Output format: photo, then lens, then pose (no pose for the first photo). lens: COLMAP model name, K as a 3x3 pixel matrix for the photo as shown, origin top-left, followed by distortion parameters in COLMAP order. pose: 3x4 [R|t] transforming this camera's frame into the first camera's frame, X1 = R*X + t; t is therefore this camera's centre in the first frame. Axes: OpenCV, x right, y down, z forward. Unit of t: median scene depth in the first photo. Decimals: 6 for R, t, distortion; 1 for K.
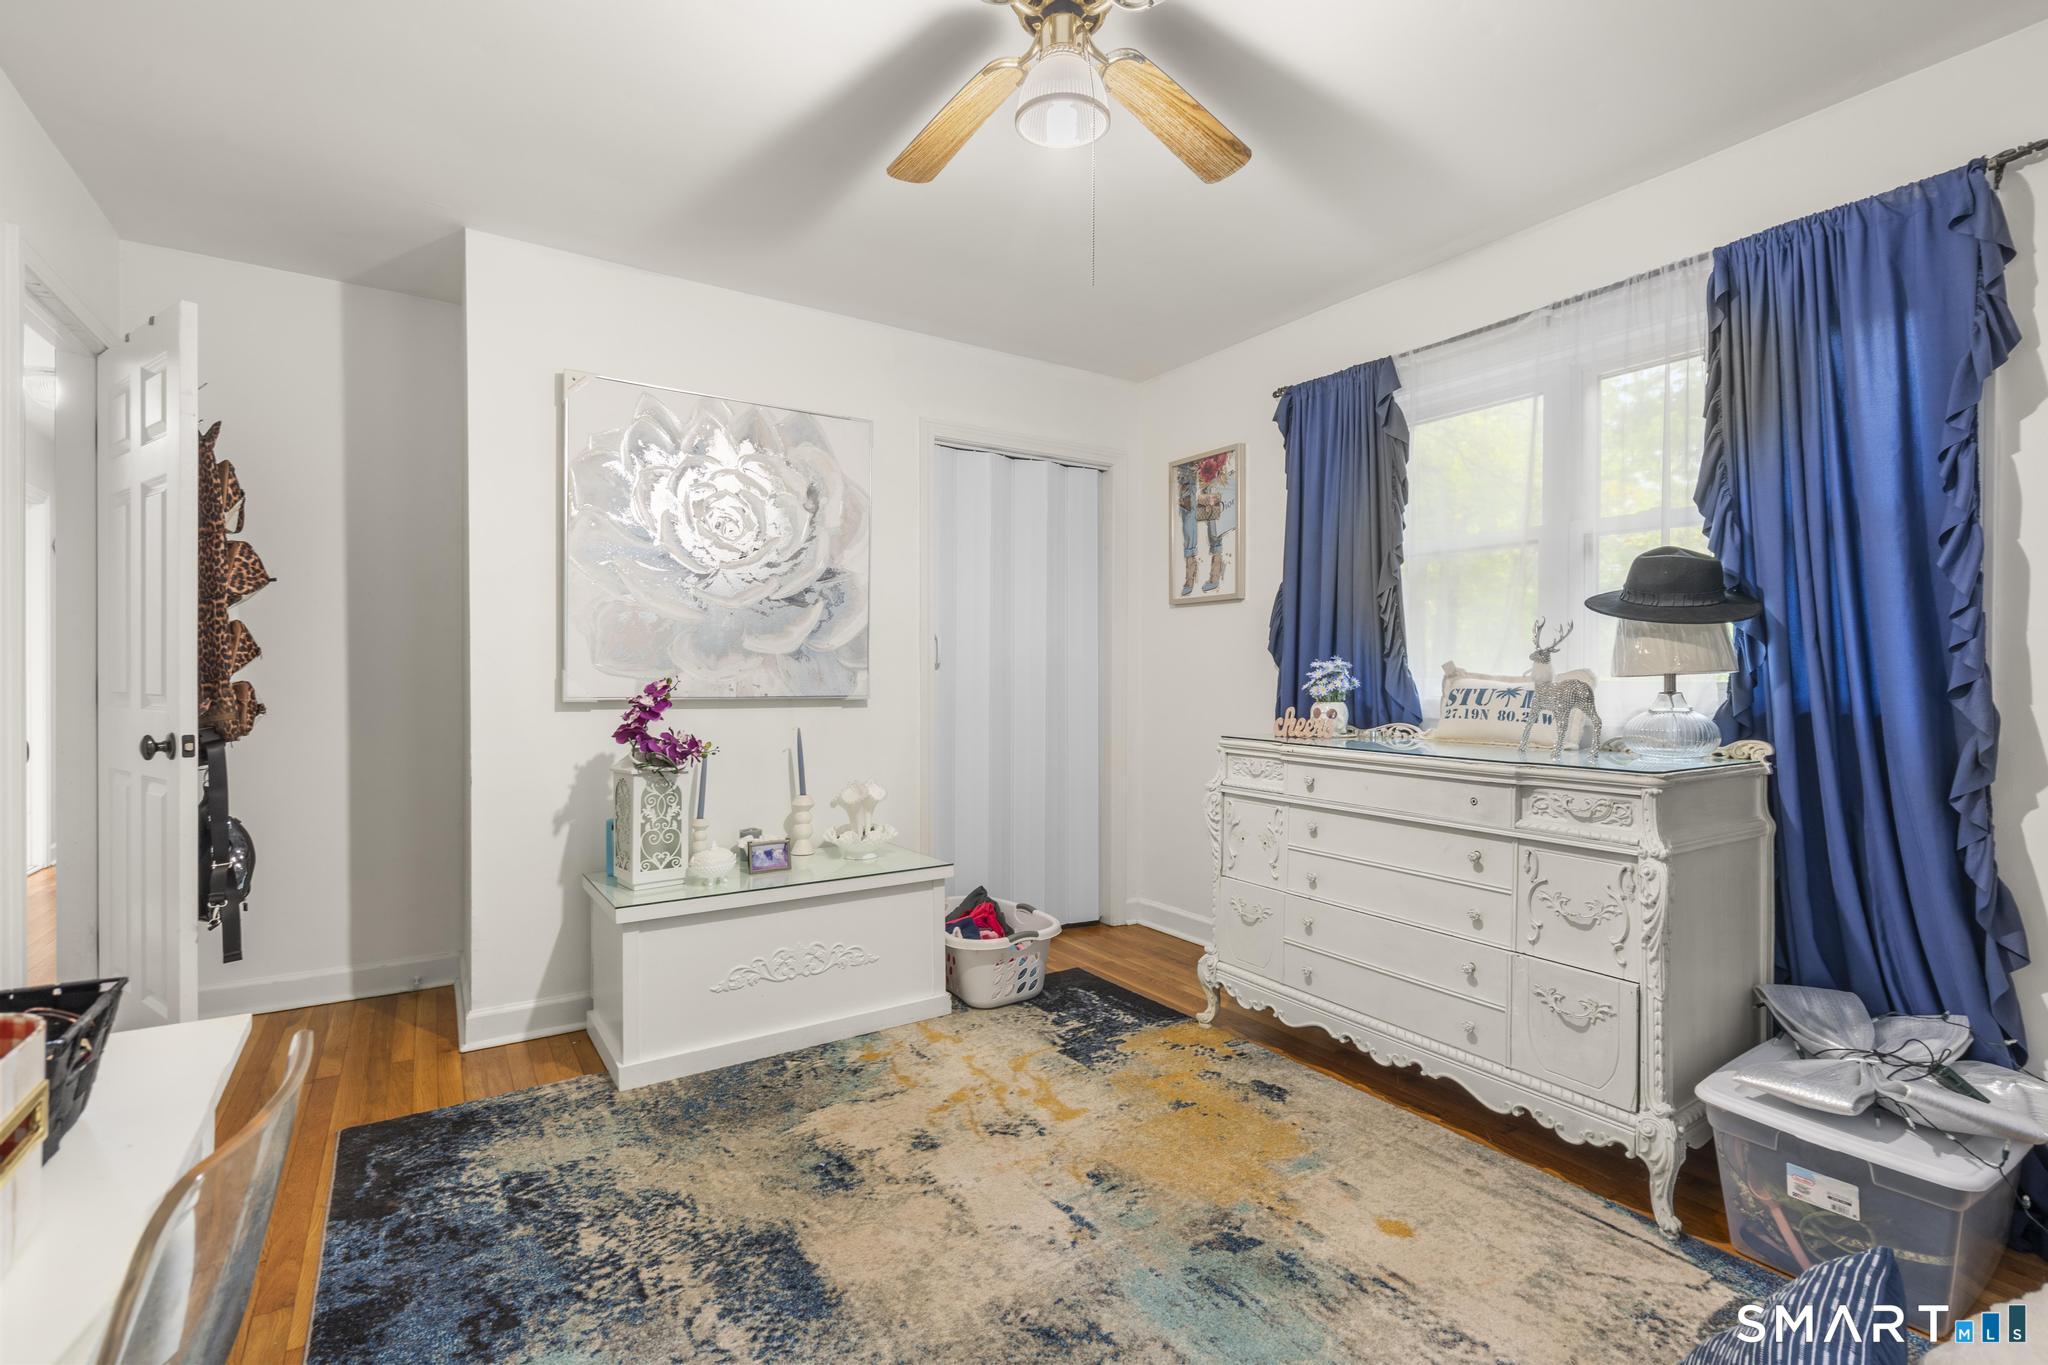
lens RADIAL K [[919.5, 0, 1028.0], [0, 919.5, 679.8], [0, 0, 1]] dist [-0.004980, 0.000615]
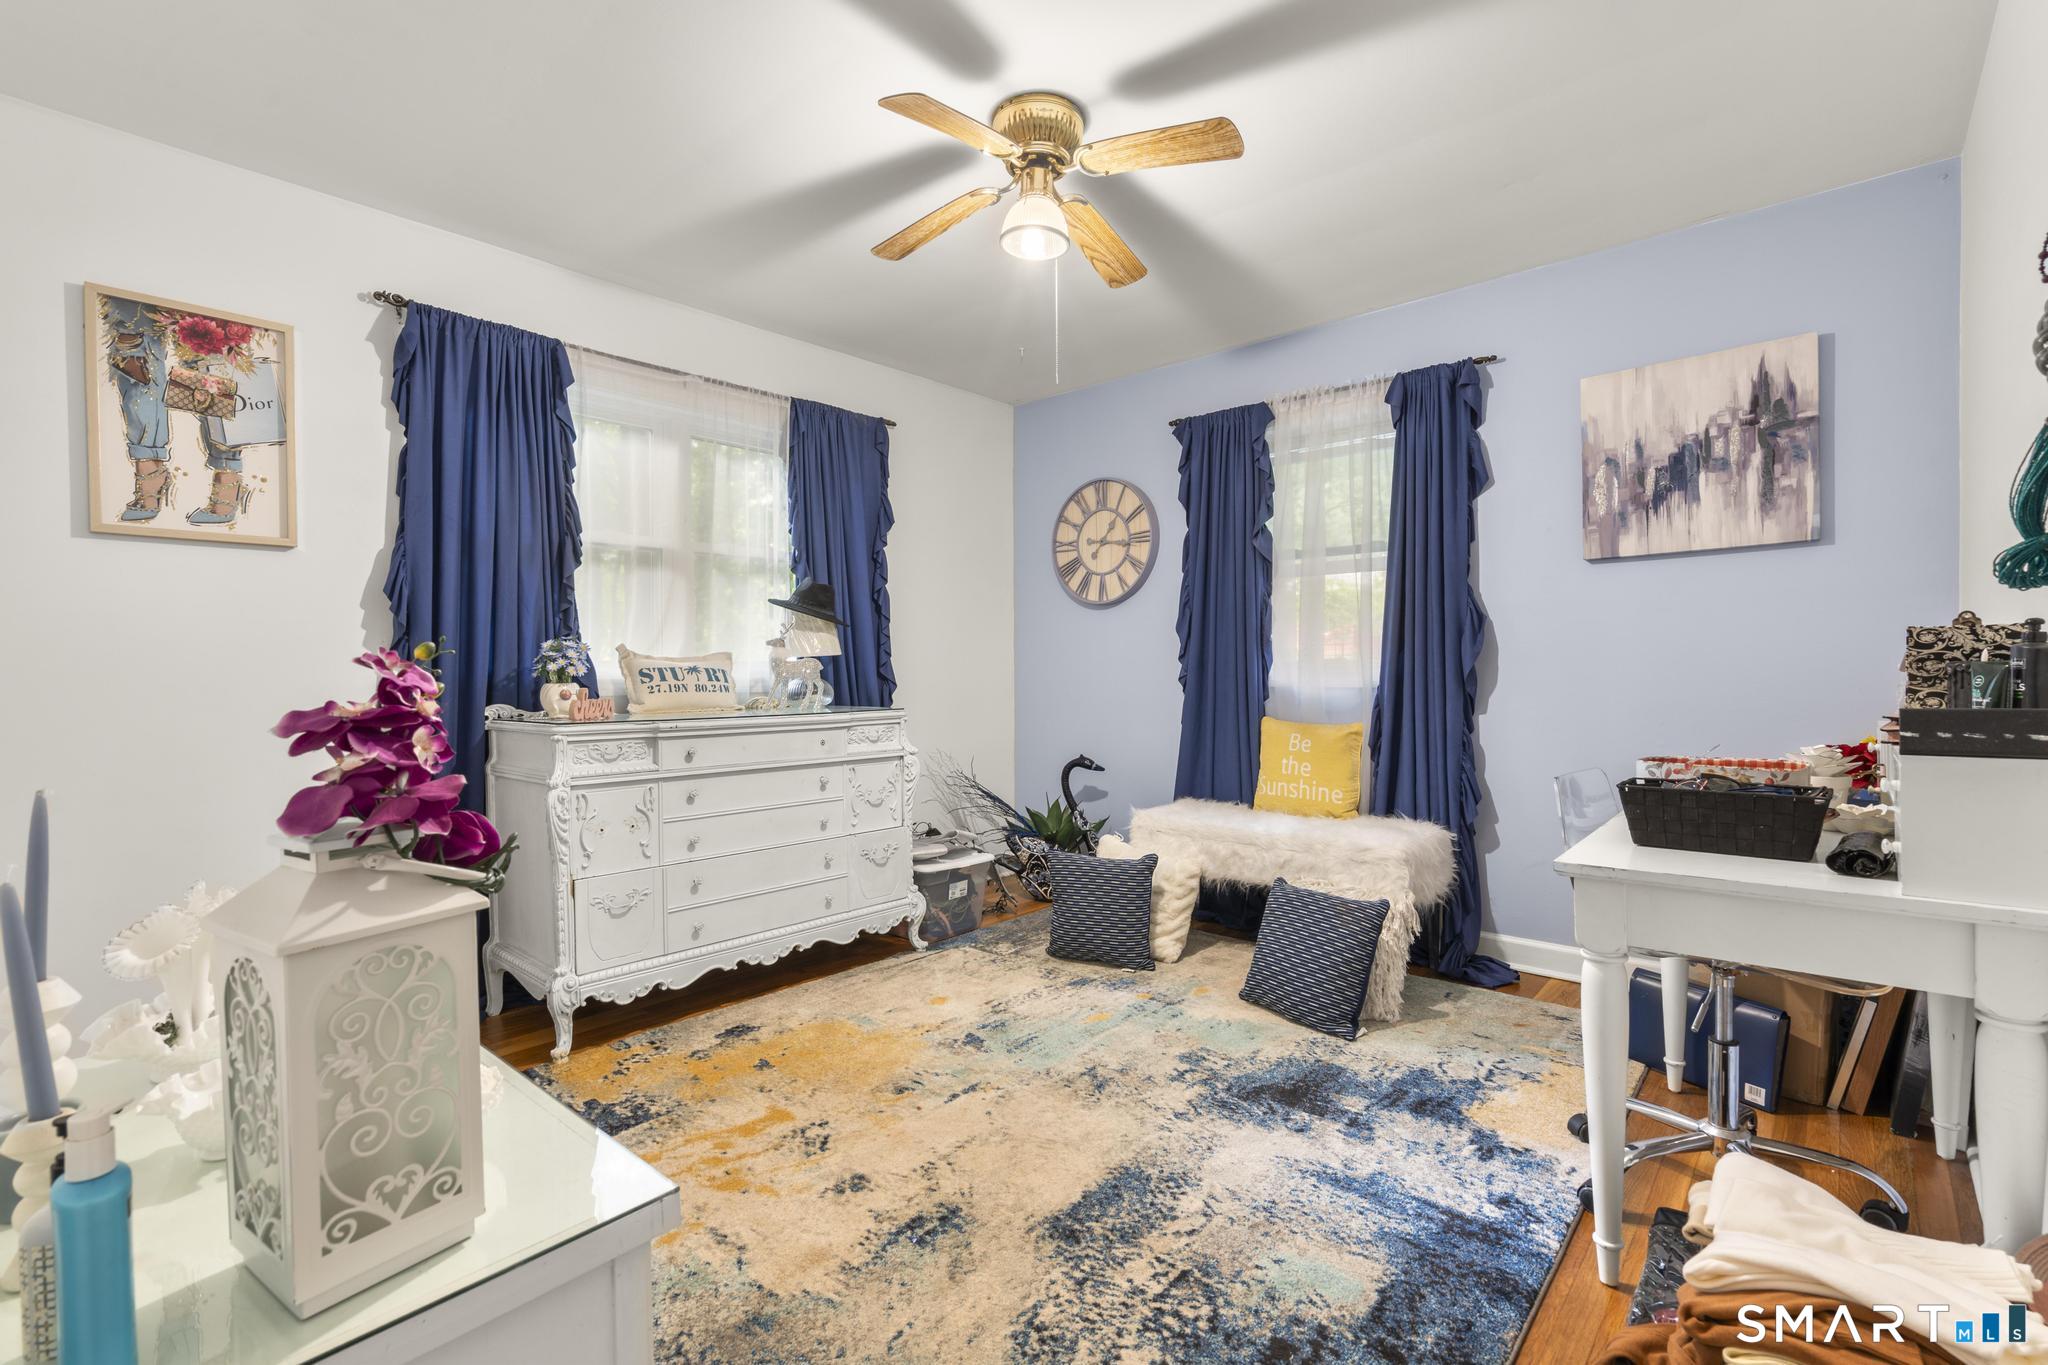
lens RADIAL K [[919.5, 0, 1028.0], [0, 919.5, 679.8], [0, 0, 1]] dist [-0.004980, 0.000615]
pose [[-0.254201, -0.015447, 0.967028, -0.865332], [0.009401, 0.999786, 0.018442, 0.008862], [-0.967106, 0.013779, -0.254001, 0.919315]]
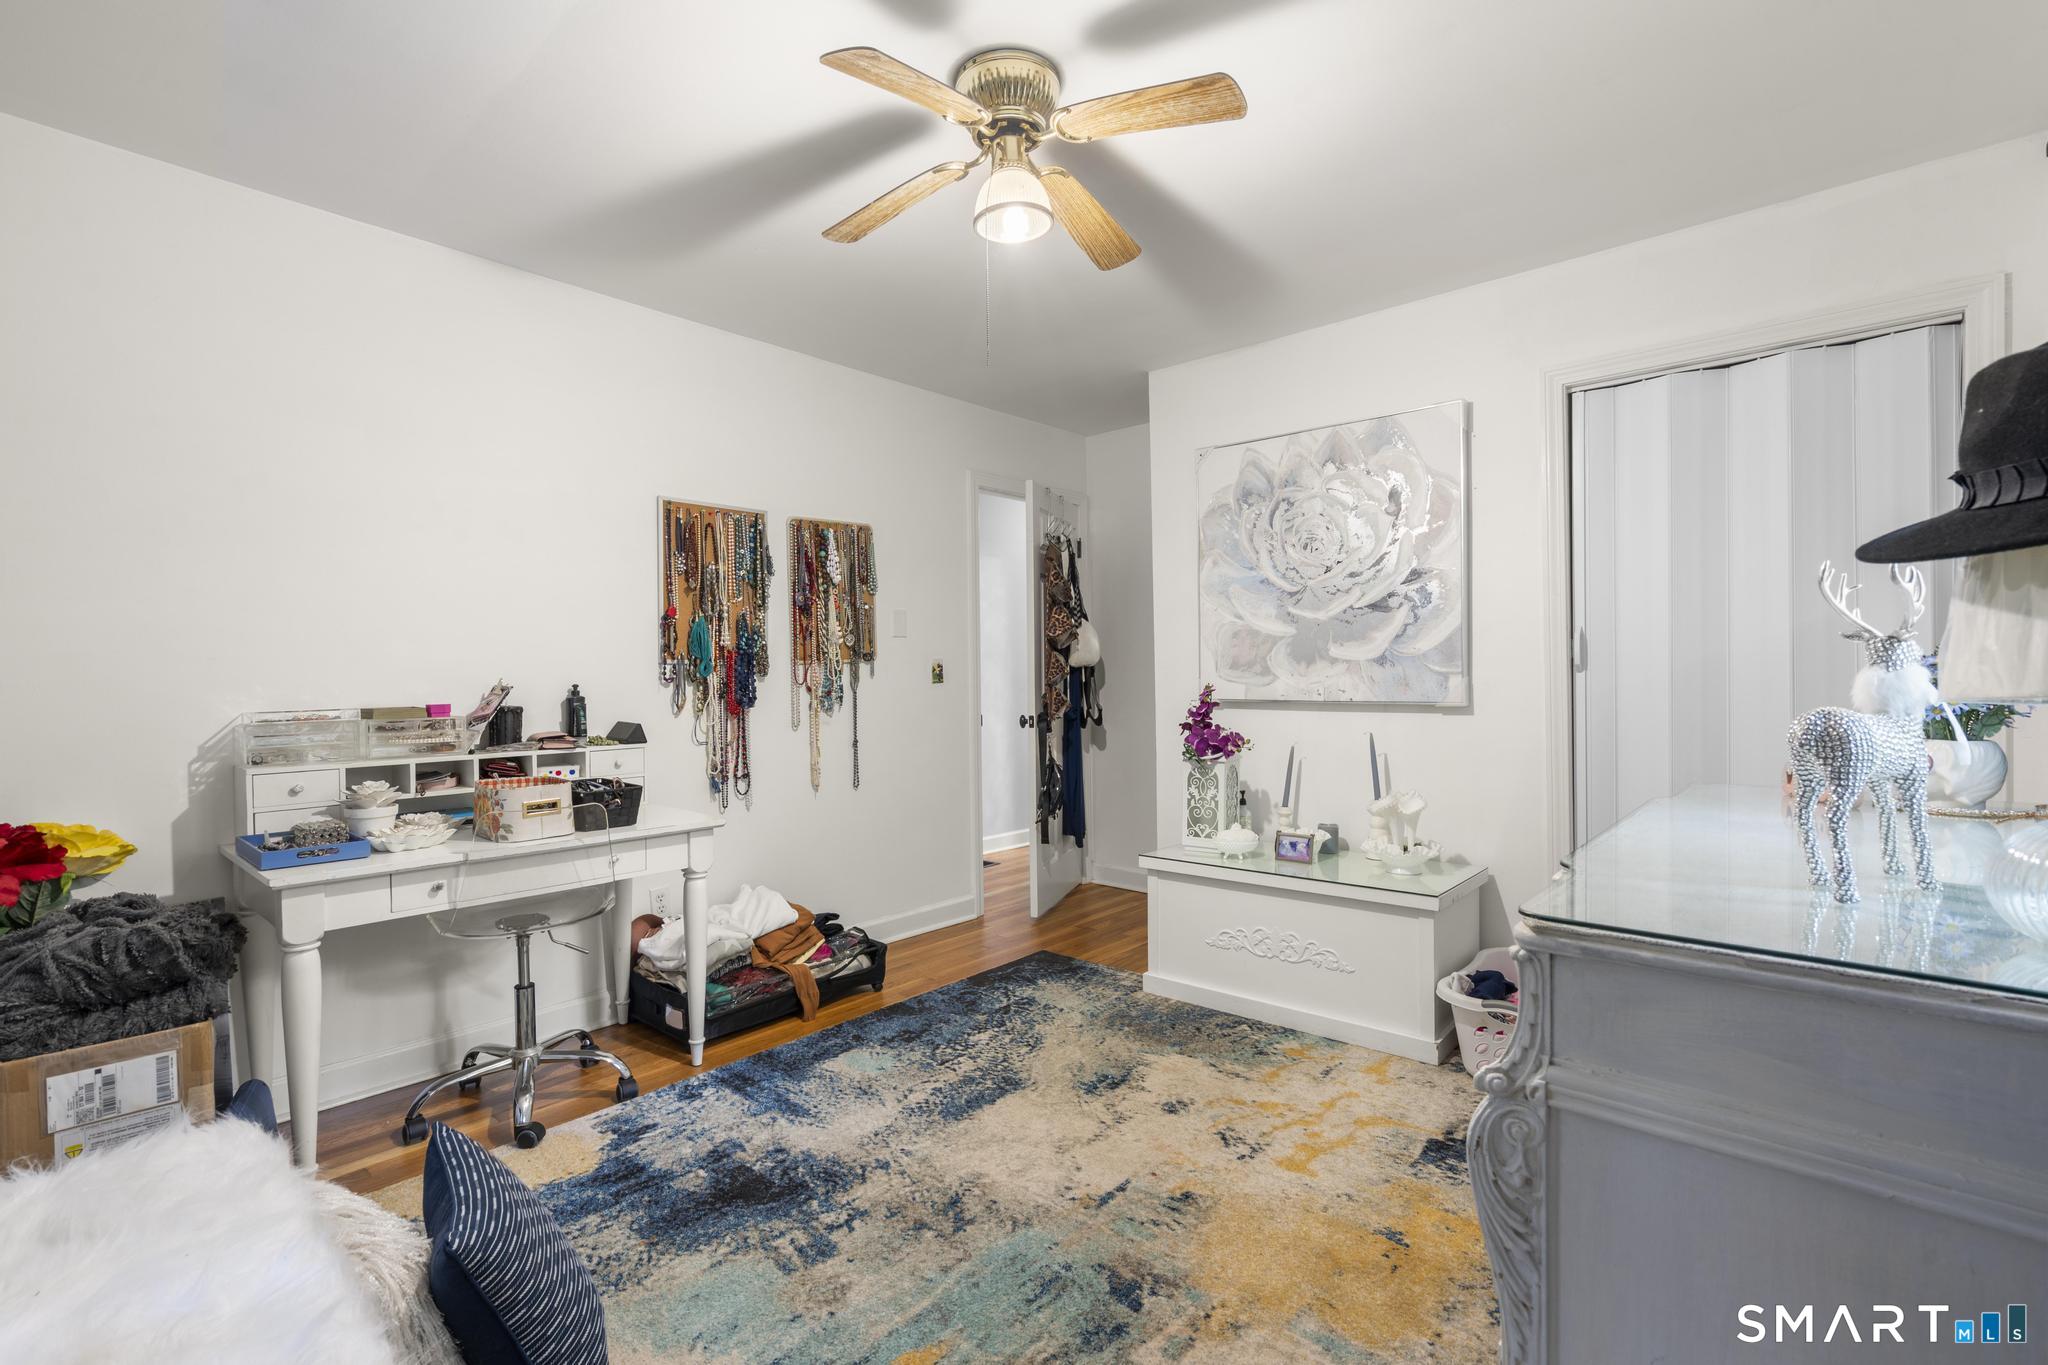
lens RADIAL K [[919.5, 0, 1028.0], [0, 919.5, 679.8], [0, 0, 1]] dist [-0.004980, 0.000615]
pose [[0.258418, 0.000459, -0.966033, 0.799832], [0.008822, 0.999957, 0.002835, -0.015741], [0.965993, -0.009255, 0.258403, 0.476260]]
